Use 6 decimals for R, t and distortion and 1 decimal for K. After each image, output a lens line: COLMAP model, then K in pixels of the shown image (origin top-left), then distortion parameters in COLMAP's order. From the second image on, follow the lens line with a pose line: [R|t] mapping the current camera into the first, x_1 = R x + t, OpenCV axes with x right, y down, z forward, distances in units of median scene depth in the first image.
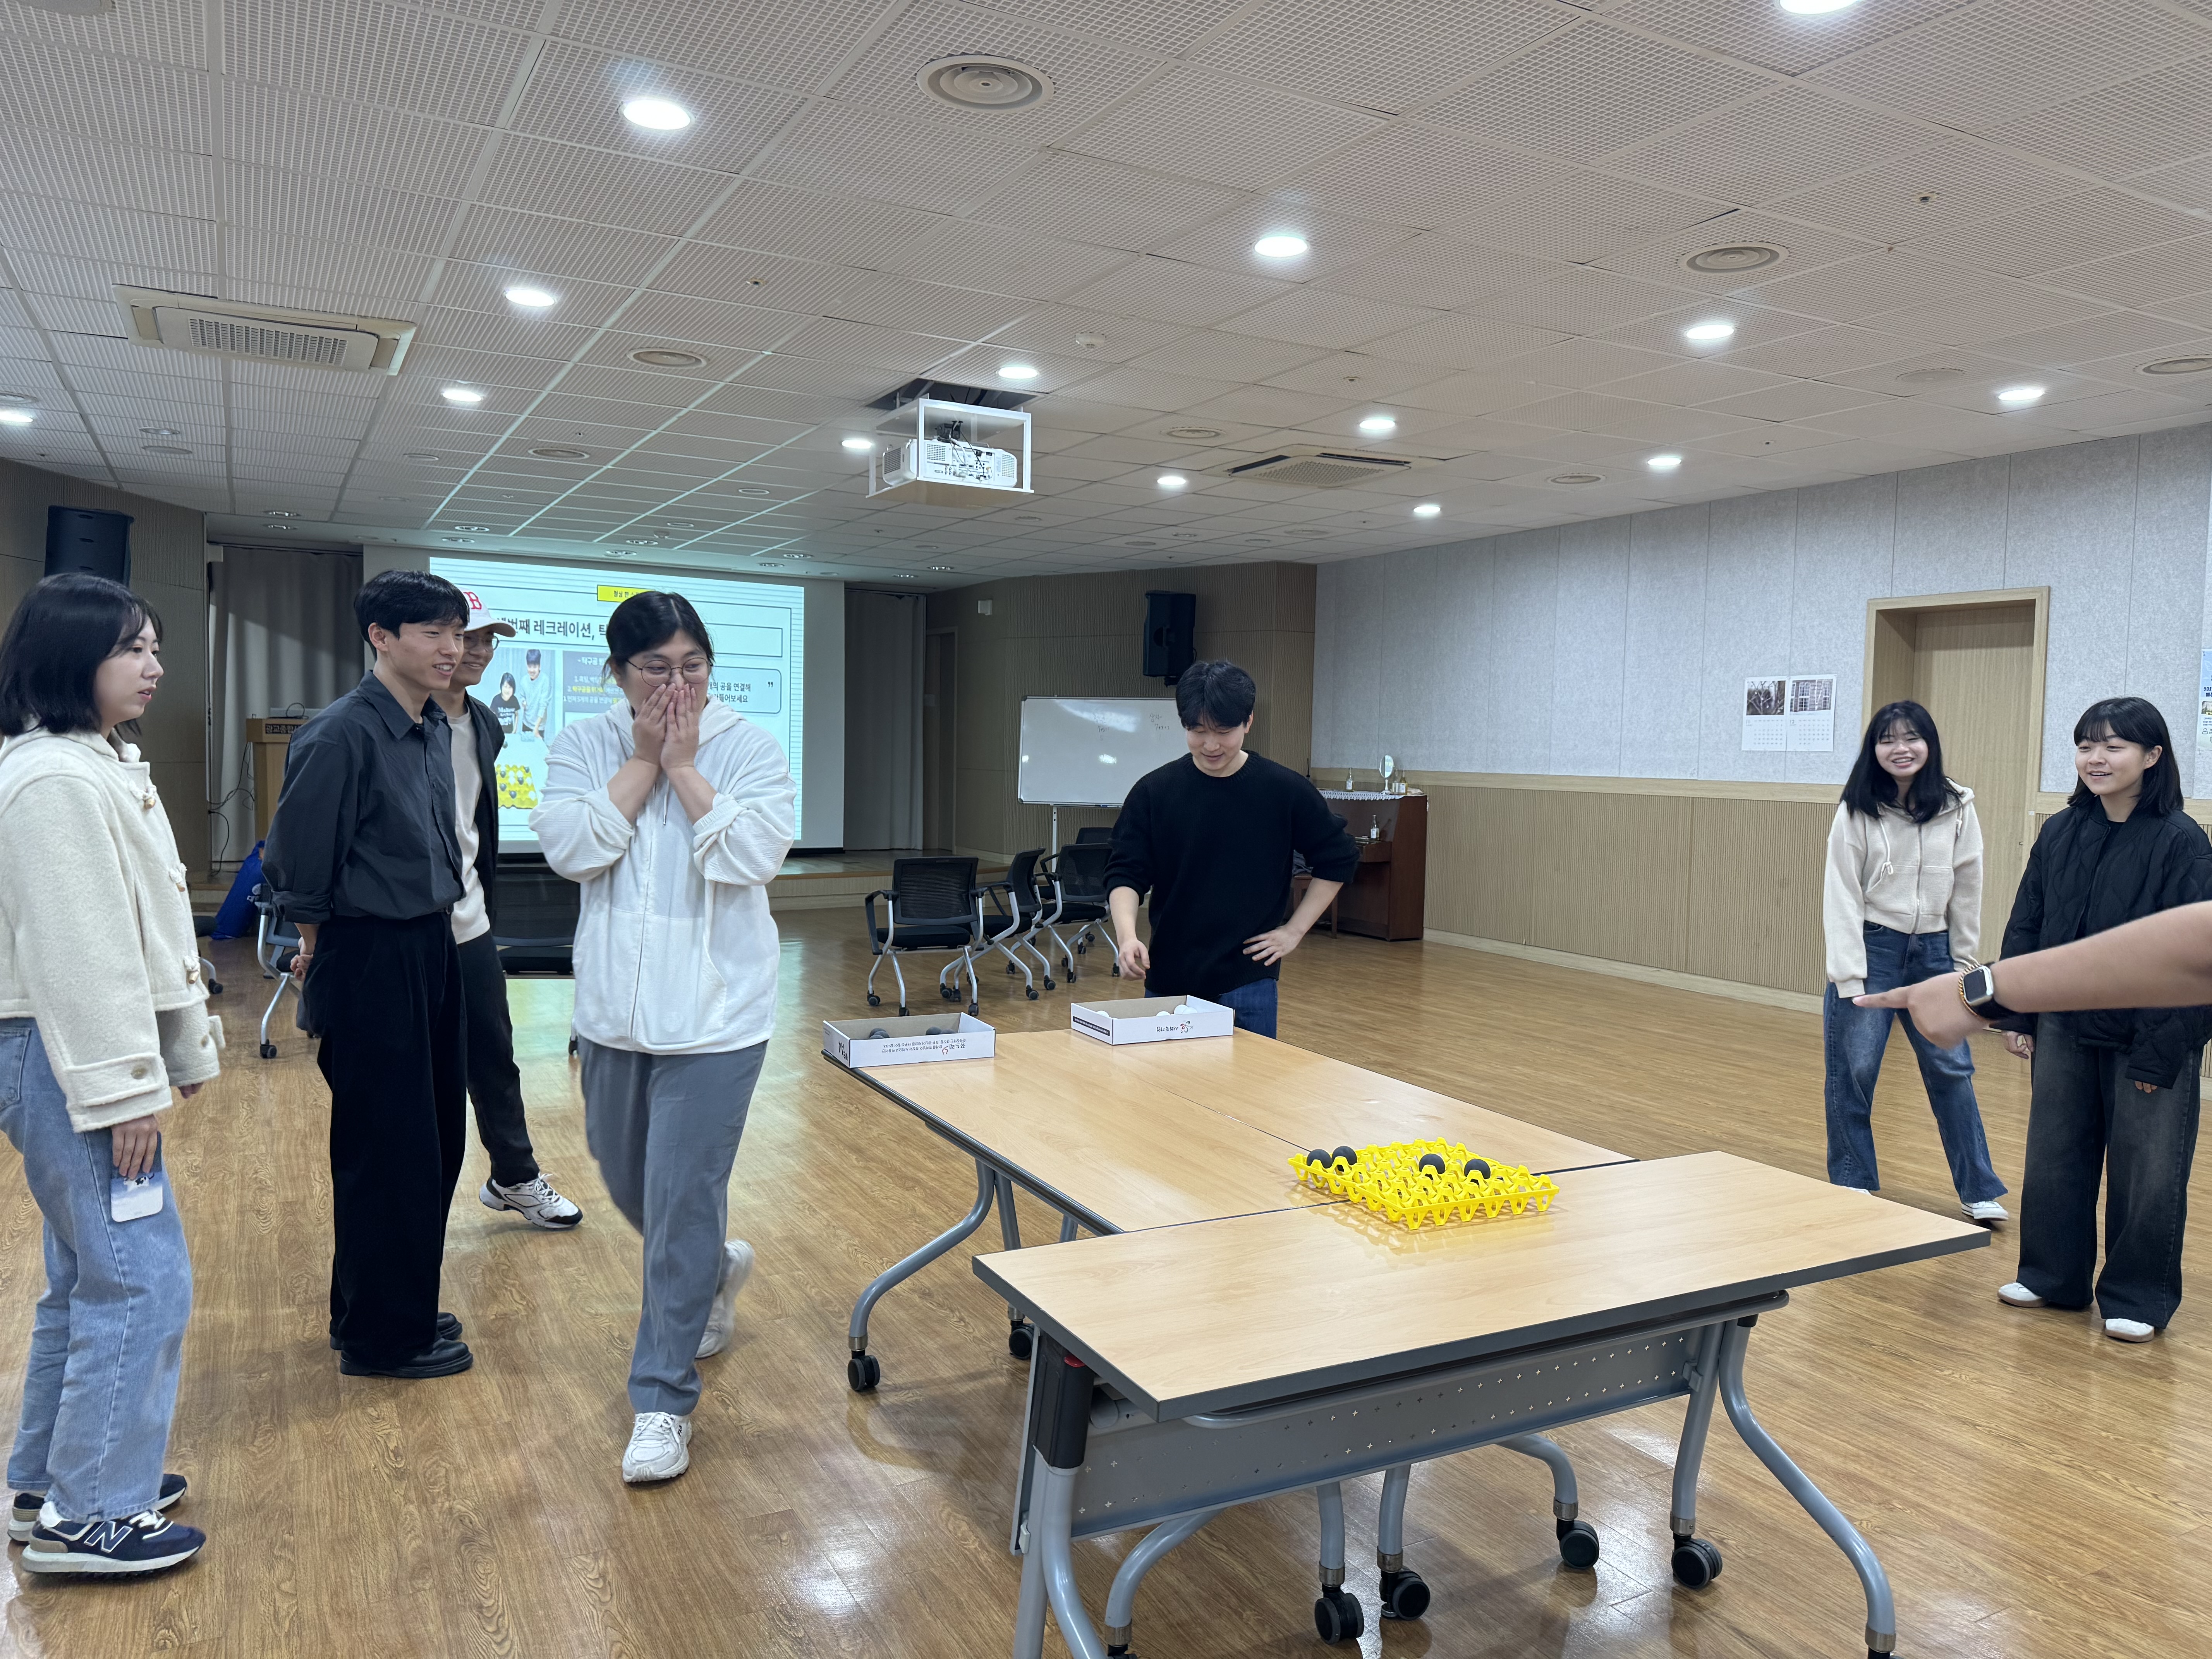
lens RADIAL K [[1625.4, 0, 1145.8], [0, 1625.4, 822.8], [0, 0, 1]] dist [0.062019, -0.078522]
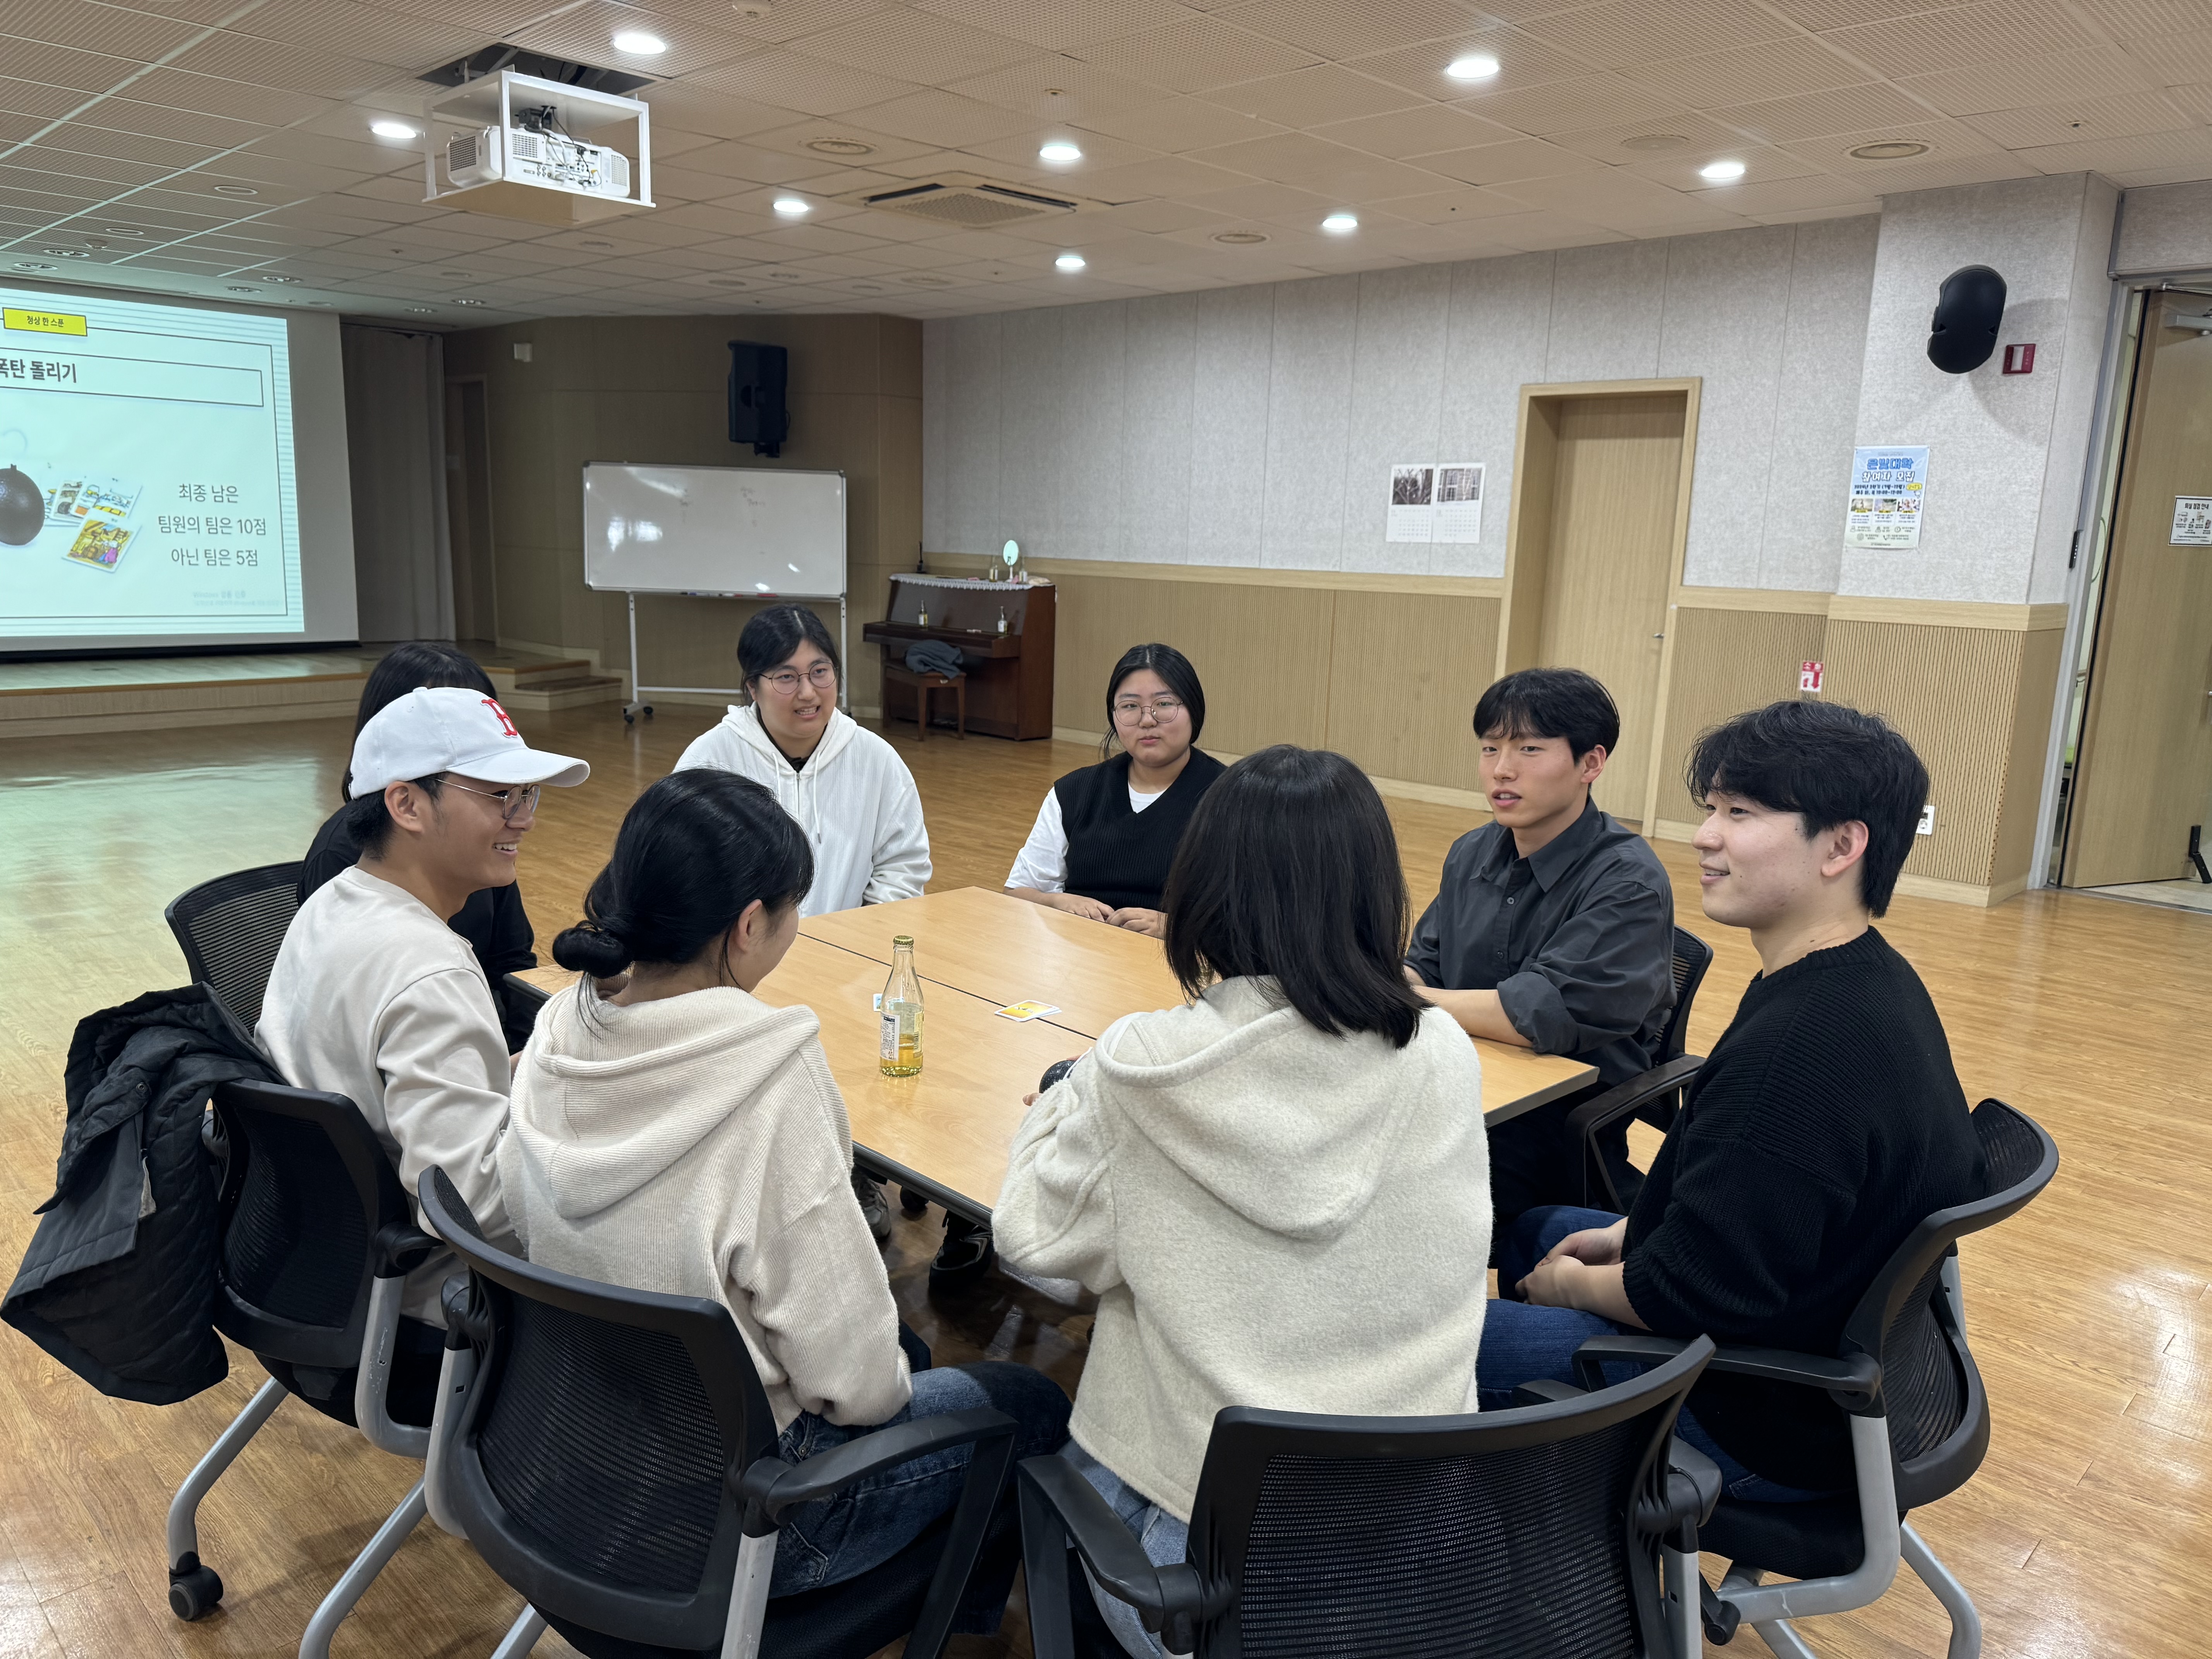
lens RADIAL K [[1625.4, 0, 1124.1], [0, 1625.4, 836.7], [0, 0, 1]] dist [0.062019, -0.078522]
pose [[0.962615, -0.039325, 0.268004, -0.056918], [0.000103, 0.989458, 0.144818, -0.011319], [-0.270874, -0.139377, 0.952471, 0.098790]]
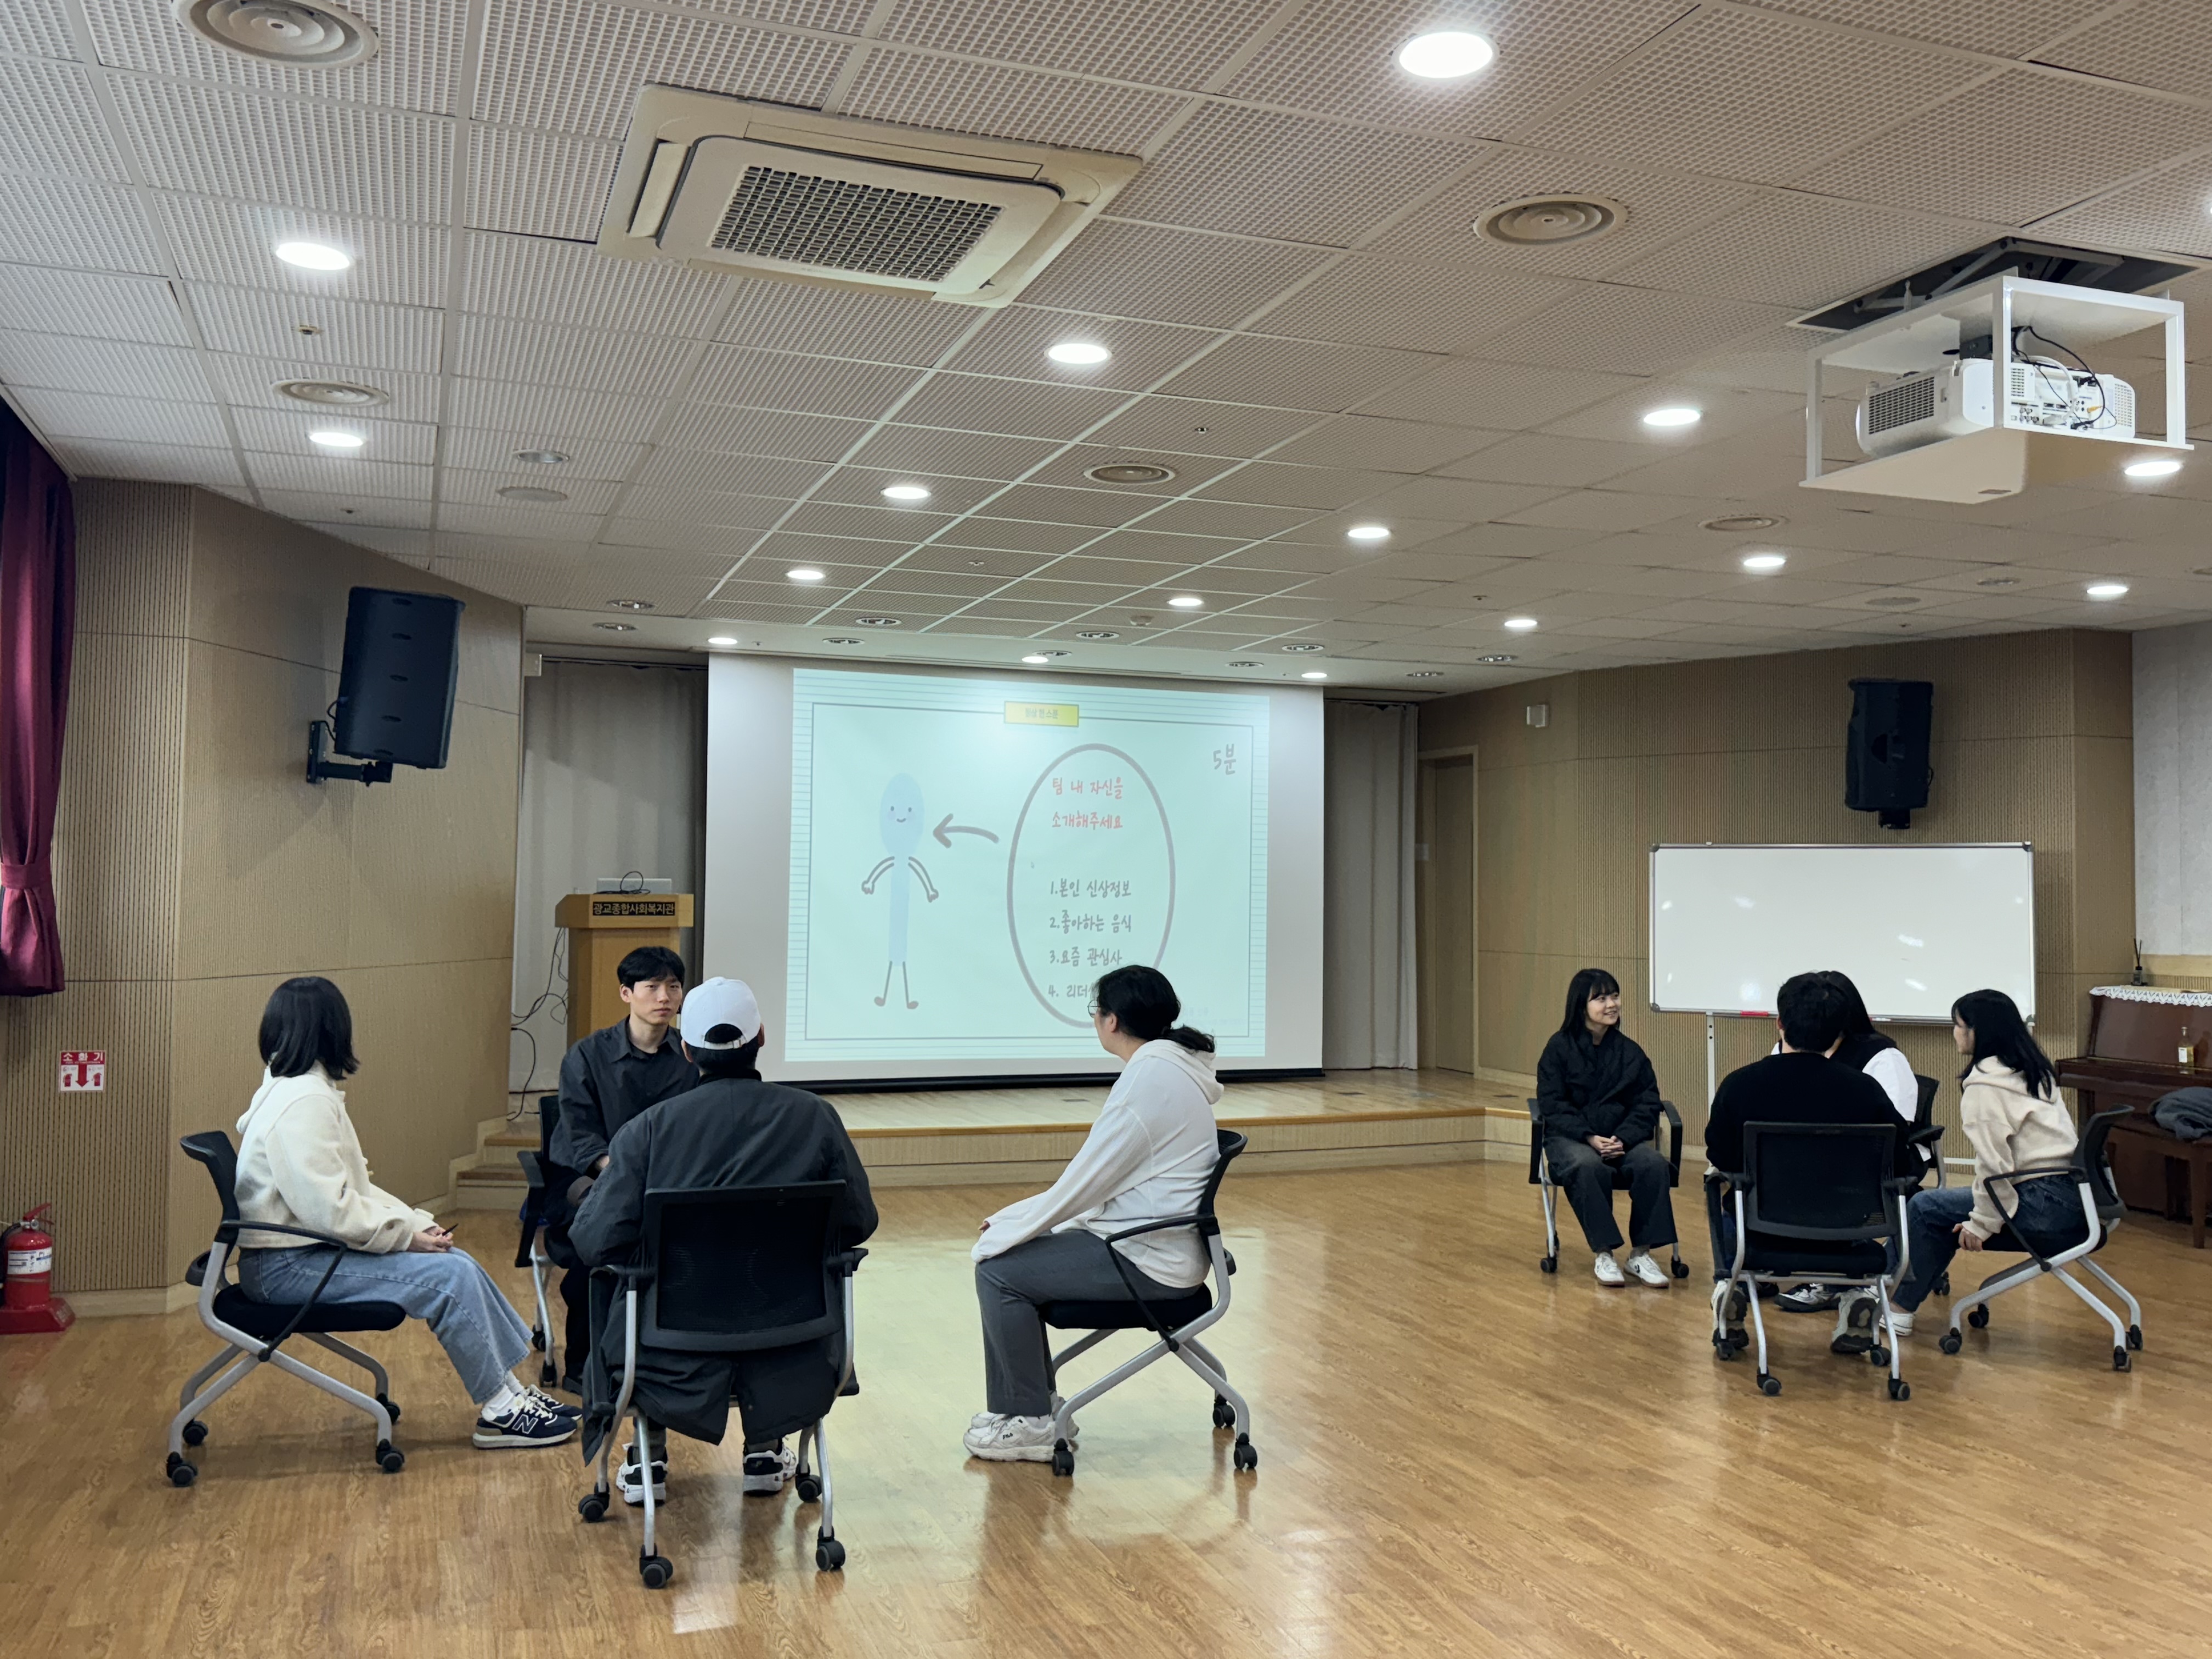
lens RADIAL K [[1980.8, 0, 1108.1], [0, 1980.8, 838.8], [0, 0, 1]] dist [0.052187, -0.014092]
pose [[0.987938, -0.014602, -0.154160, -0.235383], [0.001748, 0.996532, -0.083194, -0.020468], [0.154840, 0.081921, 0.984537, 0.247250]]
